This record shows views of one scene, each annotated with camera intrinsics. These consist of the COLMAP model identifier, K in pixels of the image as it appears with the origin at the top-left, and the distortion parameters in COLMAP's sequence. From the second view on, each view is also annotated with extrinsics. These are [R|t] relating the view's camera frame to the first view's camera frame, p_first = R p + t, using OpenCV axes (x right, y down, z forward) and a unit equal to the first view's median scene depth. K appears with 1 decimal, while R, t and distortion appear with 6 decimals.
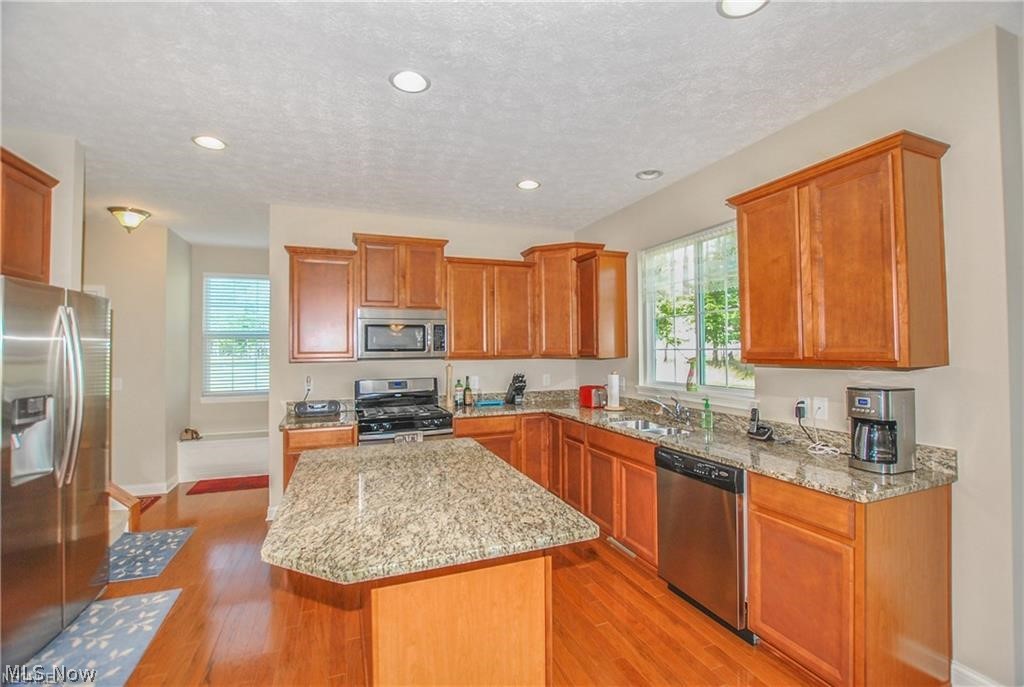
lens RADIAL K [[449.5, 0, 518.0], [0, 449.5, 341.2], [0, 0, 1]] dist [-0.025037, 0.000478]
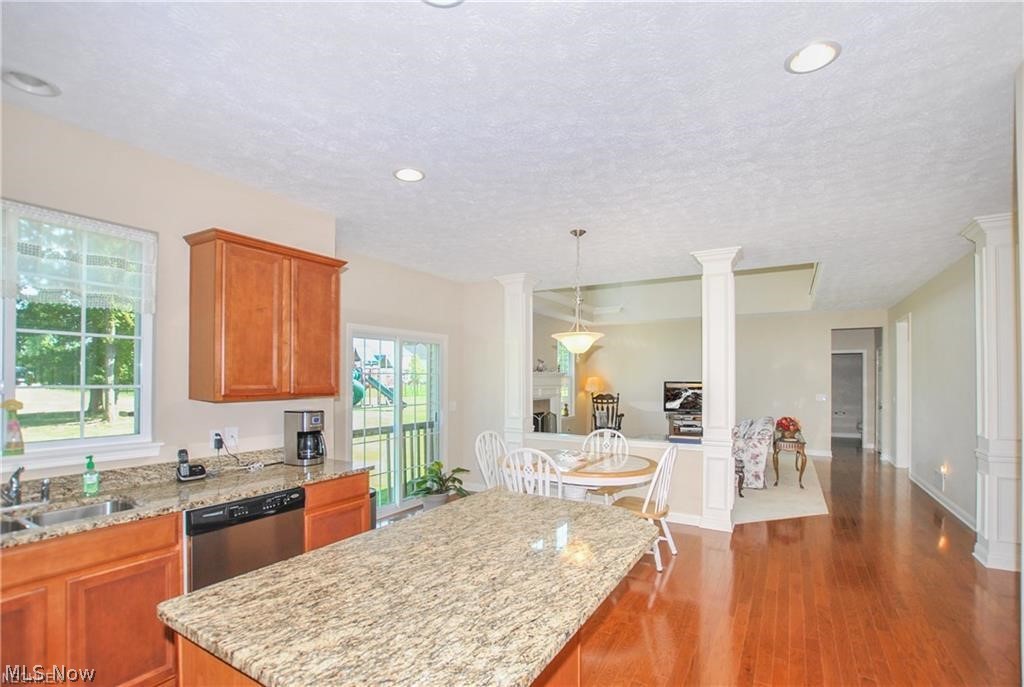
lens RADIAL K [[444.3, 0, 535.3], [0, 444.3, 377.1], [0, 0, 1]] dist [0.001149, 0.000237]
pose [[-0.633642, 0.010351, 0.773557, -0.894770], [-0.014789, 0.999566, -0.025490, 0.016063], [-0.773485, -0.027592, -0.633214, 1.386250]]
